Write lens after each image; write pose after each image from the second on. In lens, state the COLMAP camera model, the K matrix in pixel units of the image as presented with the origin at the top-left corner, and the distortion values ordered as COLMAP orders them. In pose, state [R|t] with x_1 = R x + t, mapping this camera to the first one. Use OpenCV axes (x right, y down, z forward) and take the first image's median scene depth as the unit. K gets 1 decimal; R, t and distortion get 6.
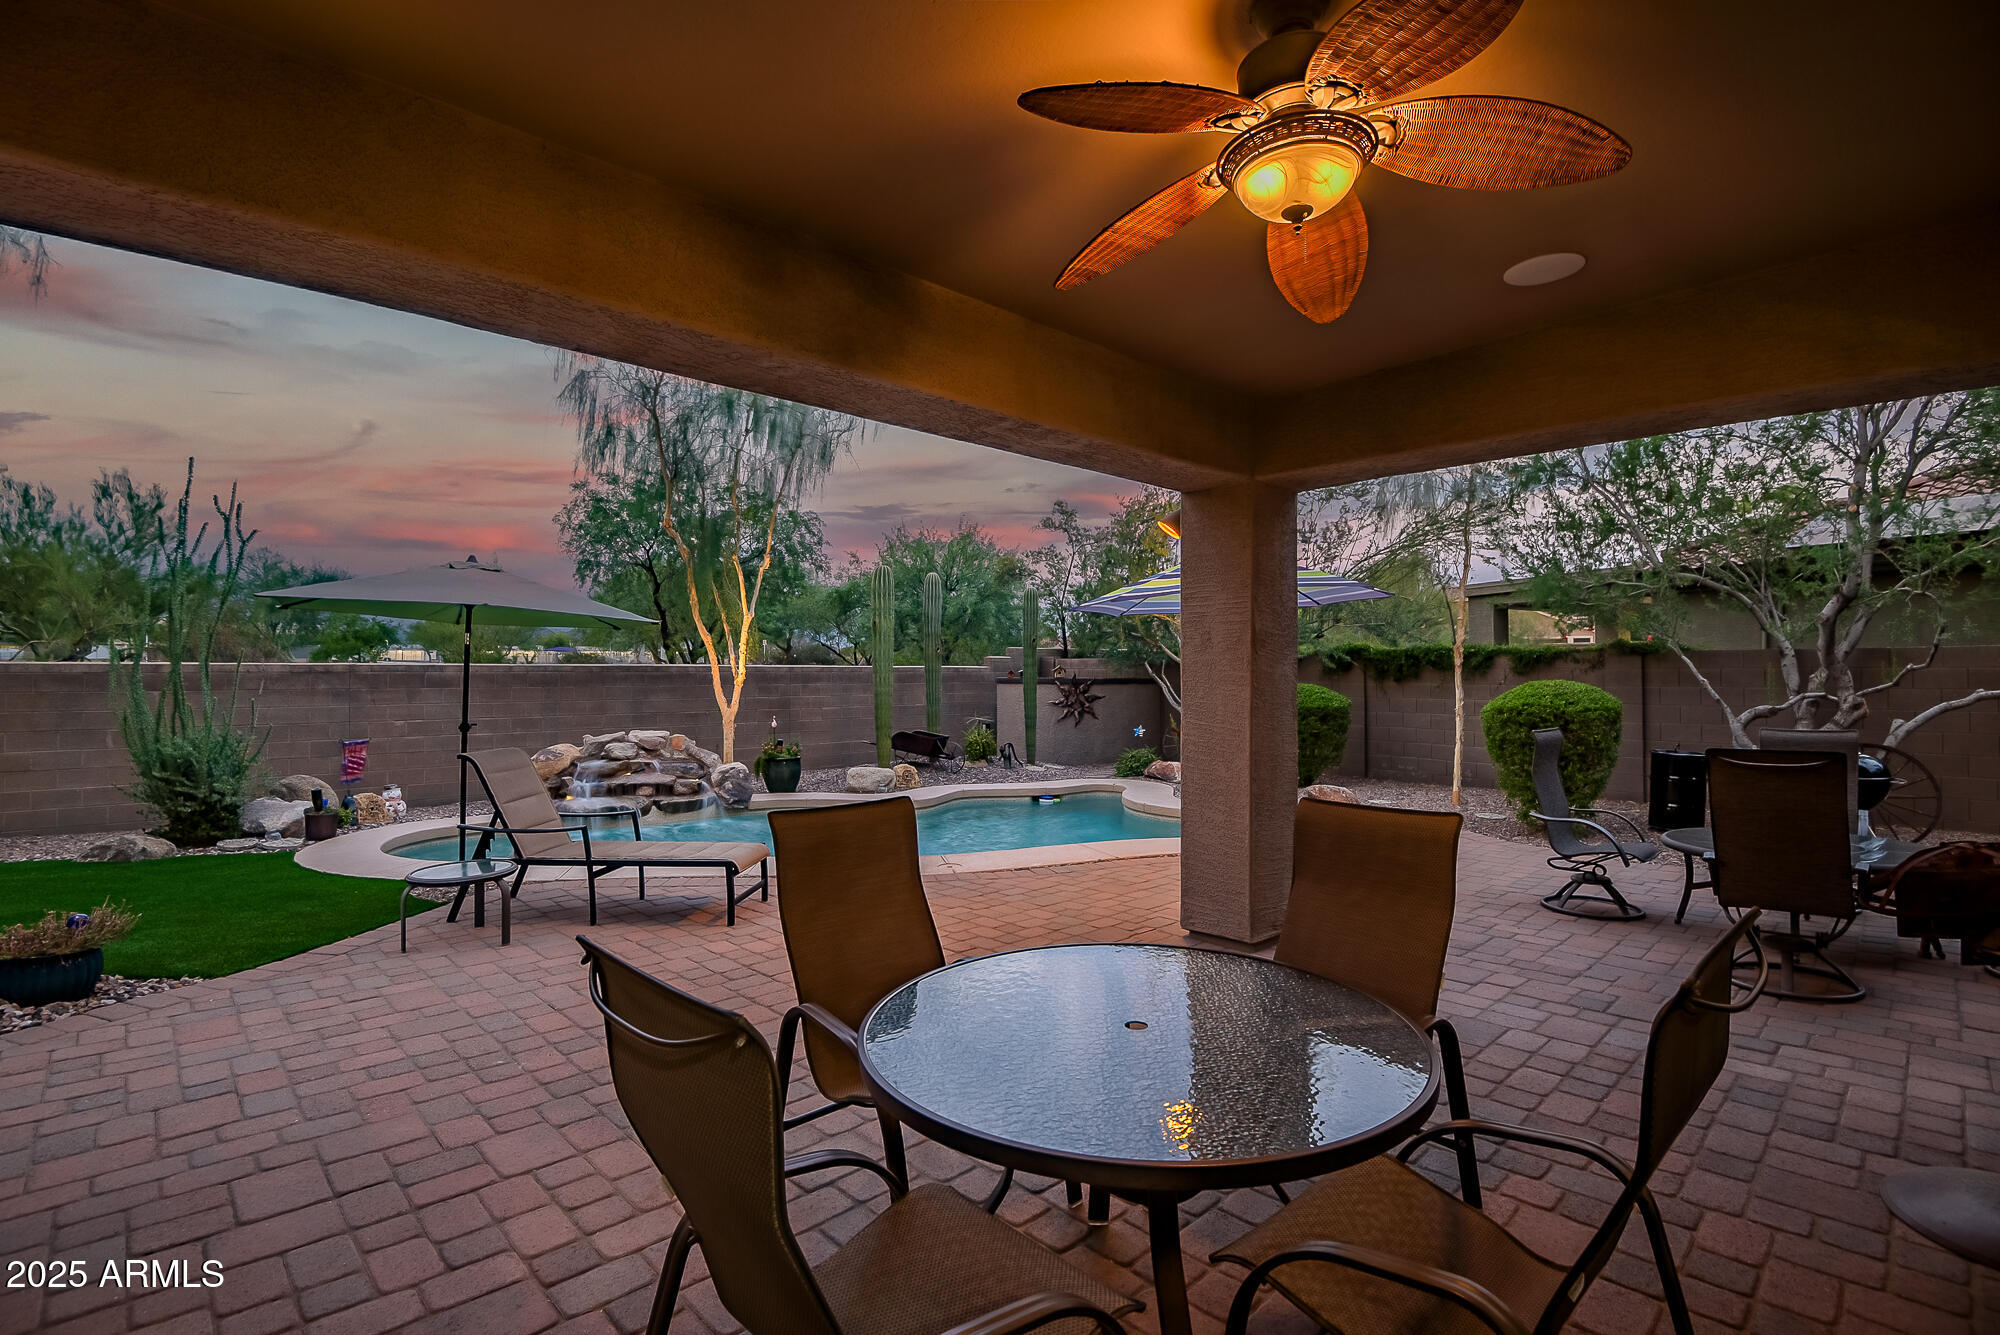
lens RADIAL K [[908.1, 0, 1000.0], [0, 908.1, 667.5], [0, 0, 1]] dist [-0.017130, -0.001256]
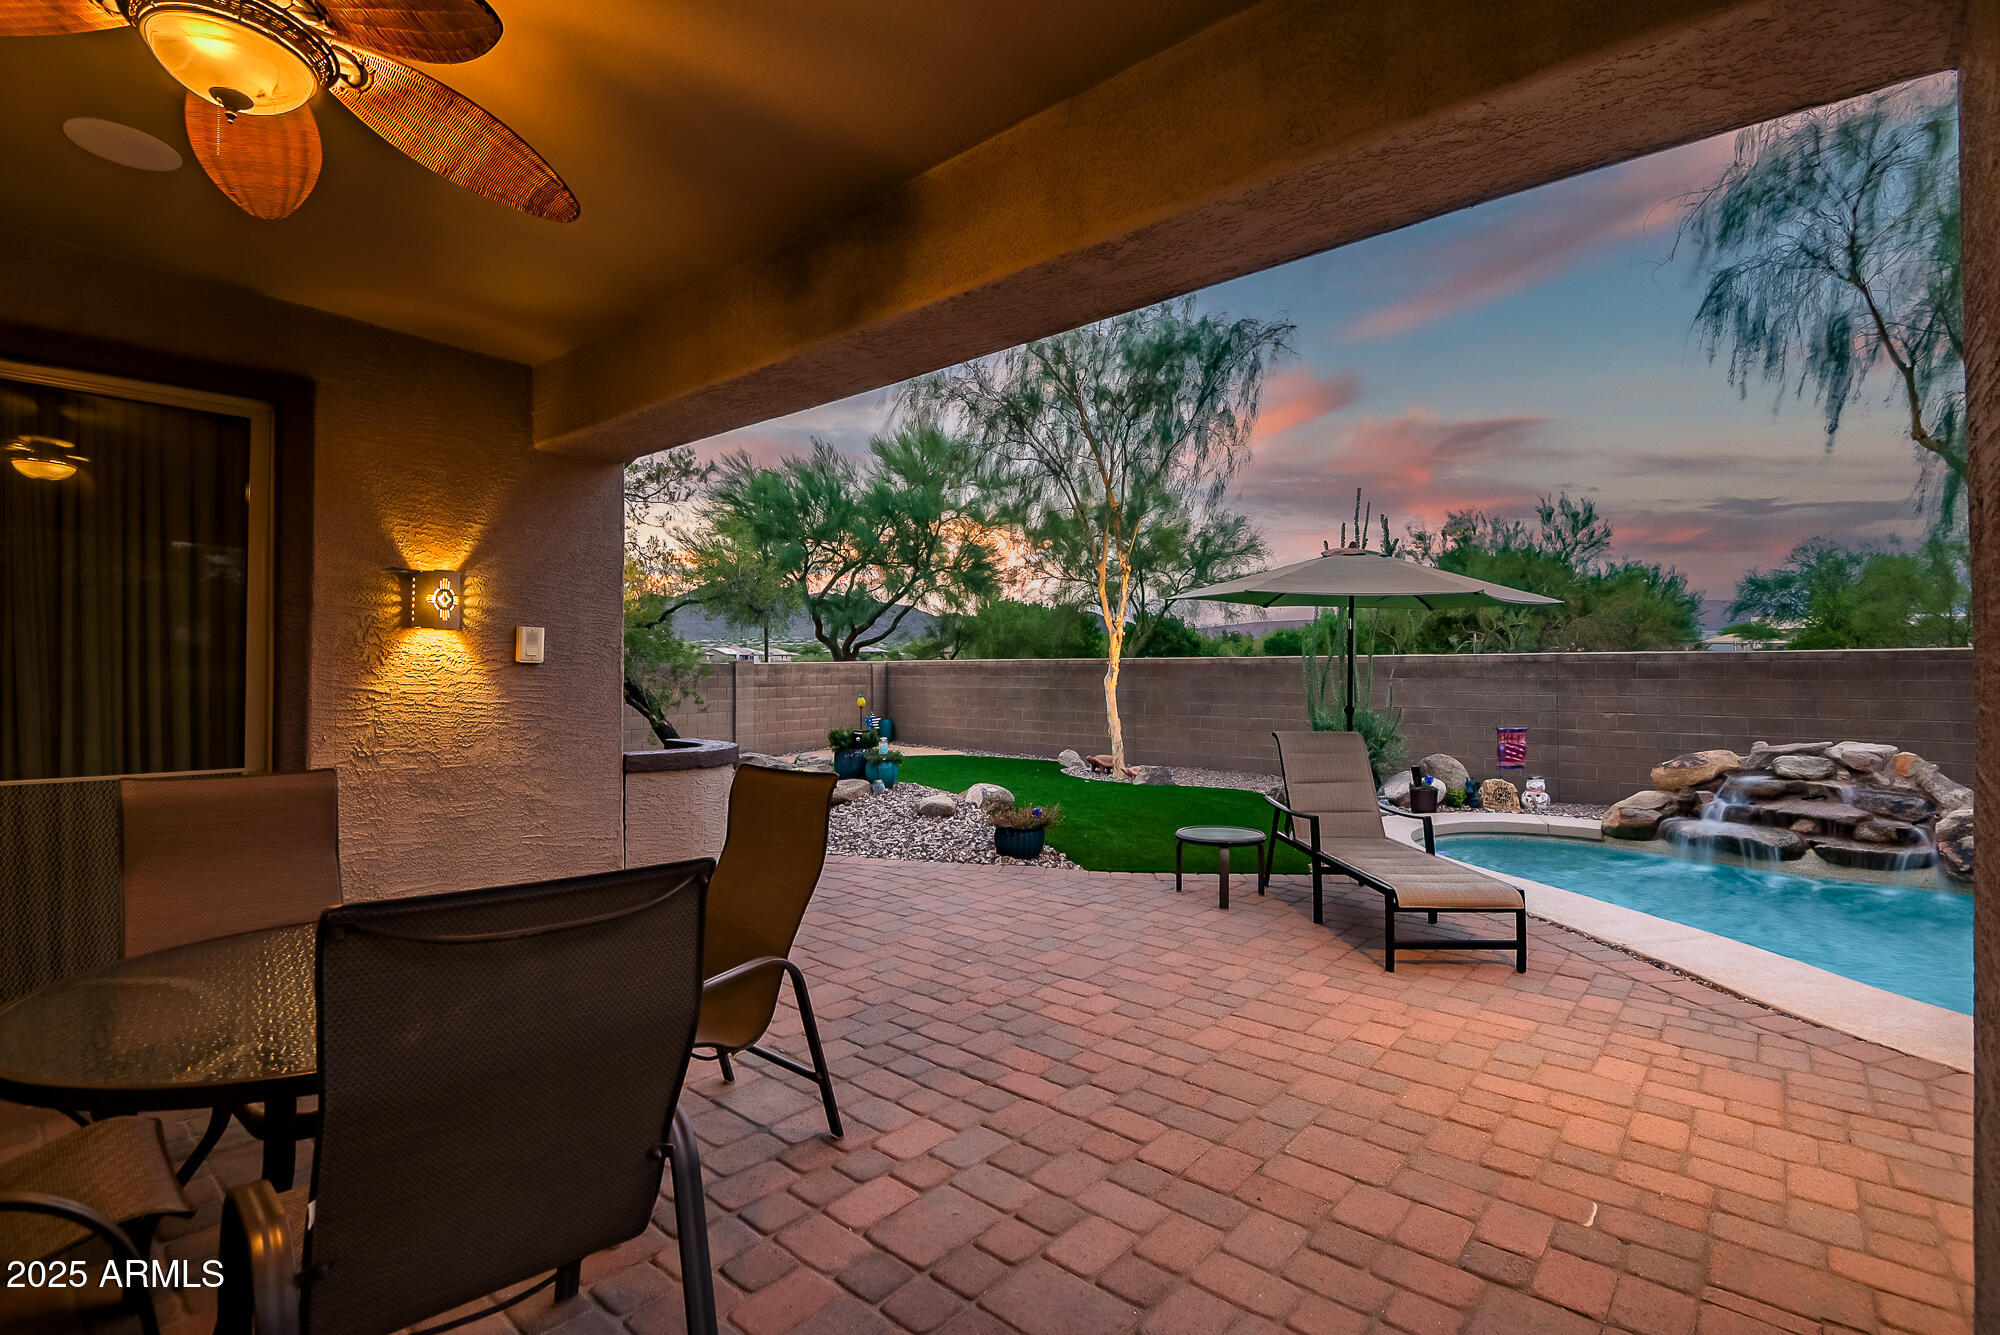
lens RADIAL K [[908.1, 0, 1000.0], [0, 908.1, 667.5], [0, 0, 1]] dist [-0.017130, -0.001256]
pose [[0.102609, -0.002375, -0.994719, 0.211449], [0.005865, 0.999981, -0.001782, 0.009479], [0.994704, -0.005651, 0.102621, 0.273581]]
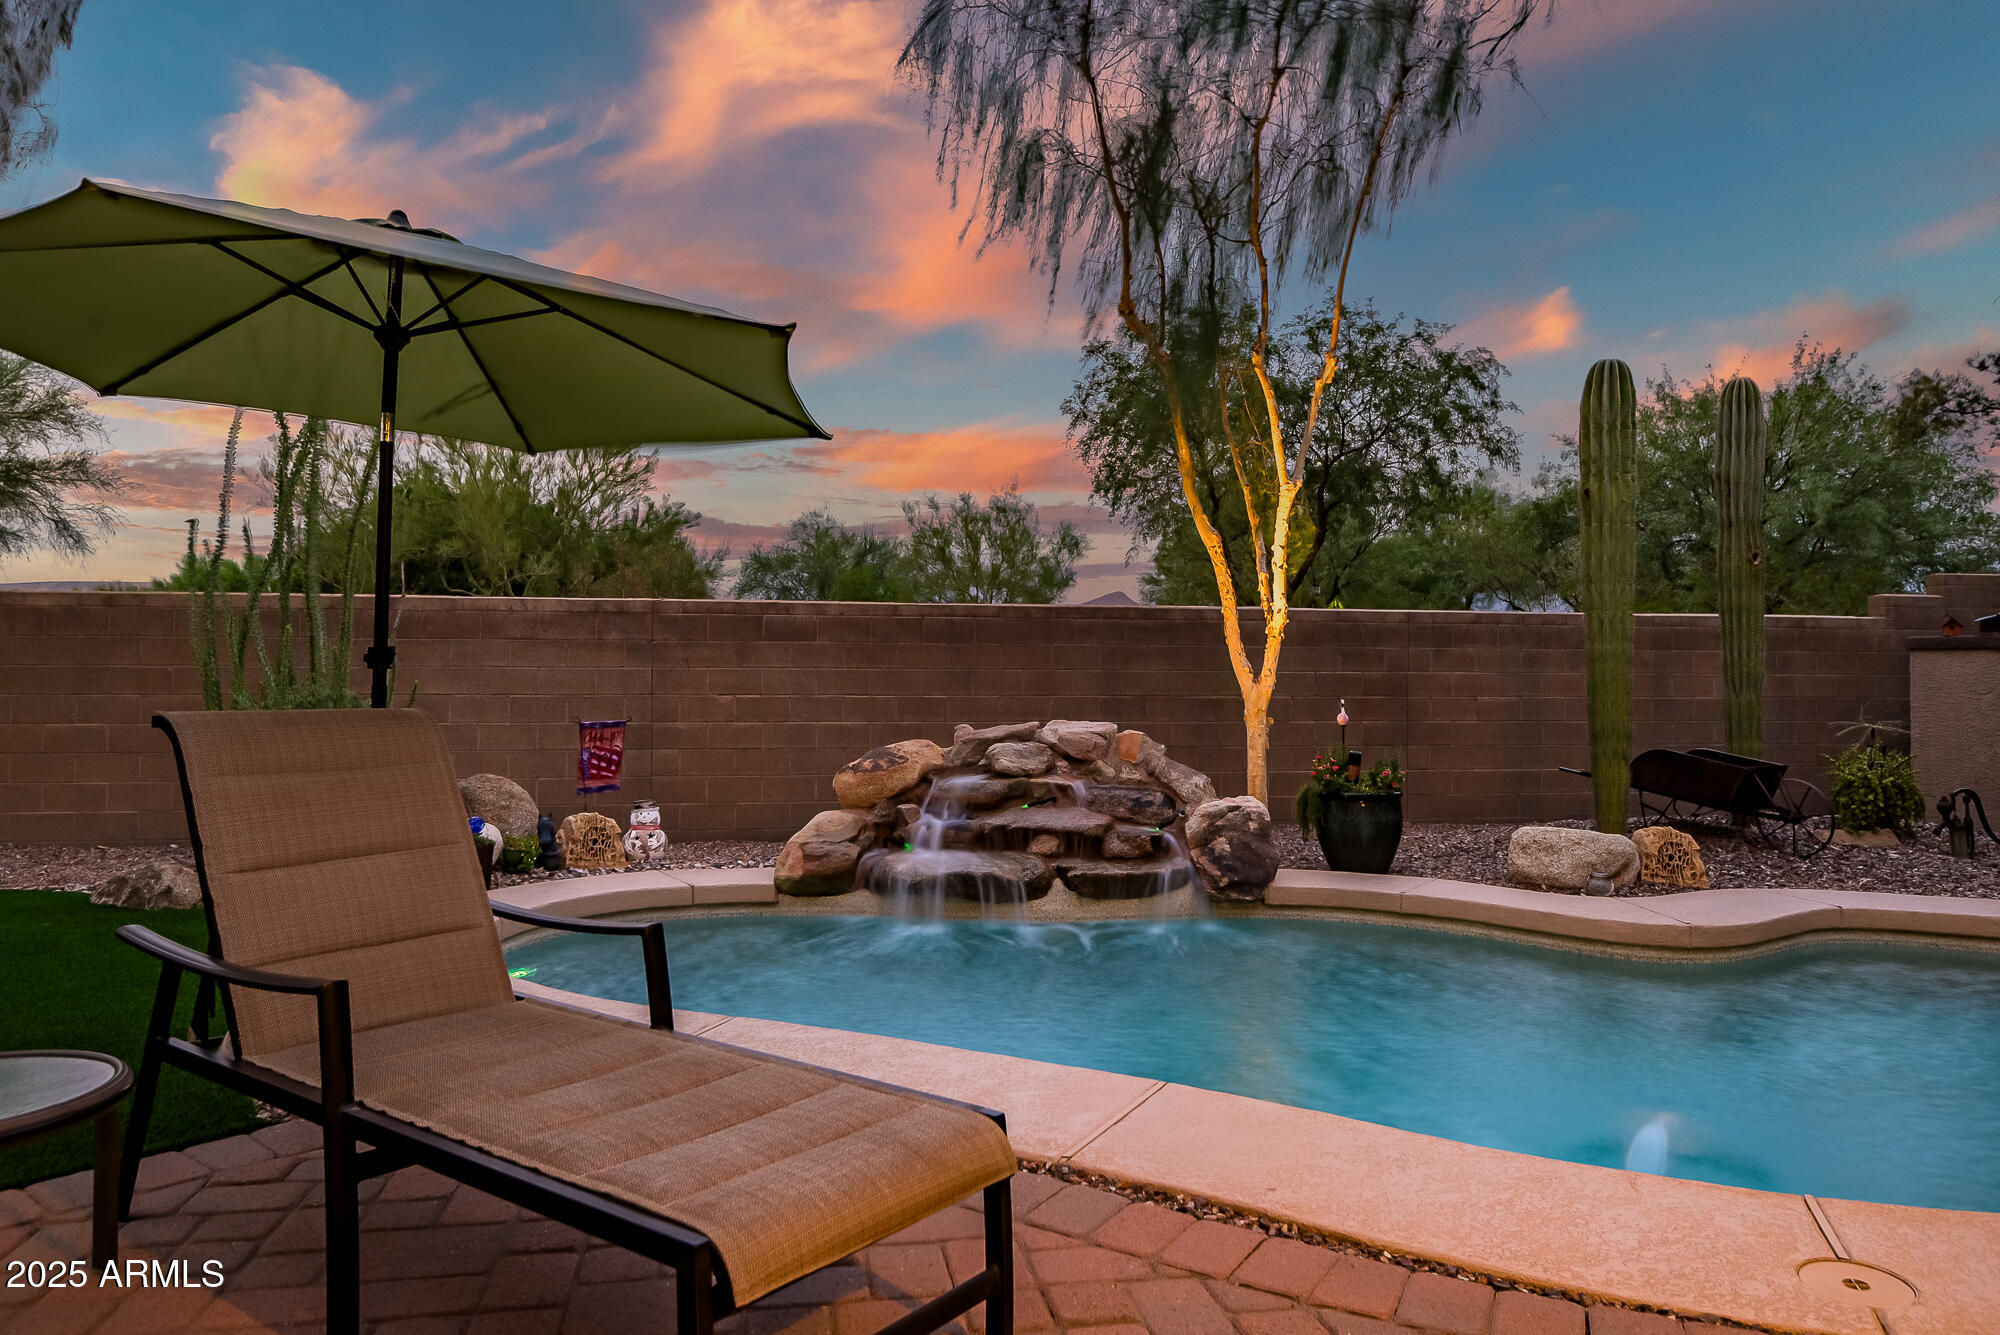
lens RADIAL K [[1322.0, 0, 1001.5], [0, 1322.0, 646.5], [0, 0, 1]] dist [0.044382, -0.052506]
pose [[0.839867, -0.002741, -0.542785, -0.032710], [-0.004099, 0.999927, -0.011393, 0.036675], [0.542776, 0.011794, 0.839794, 0.364635]]
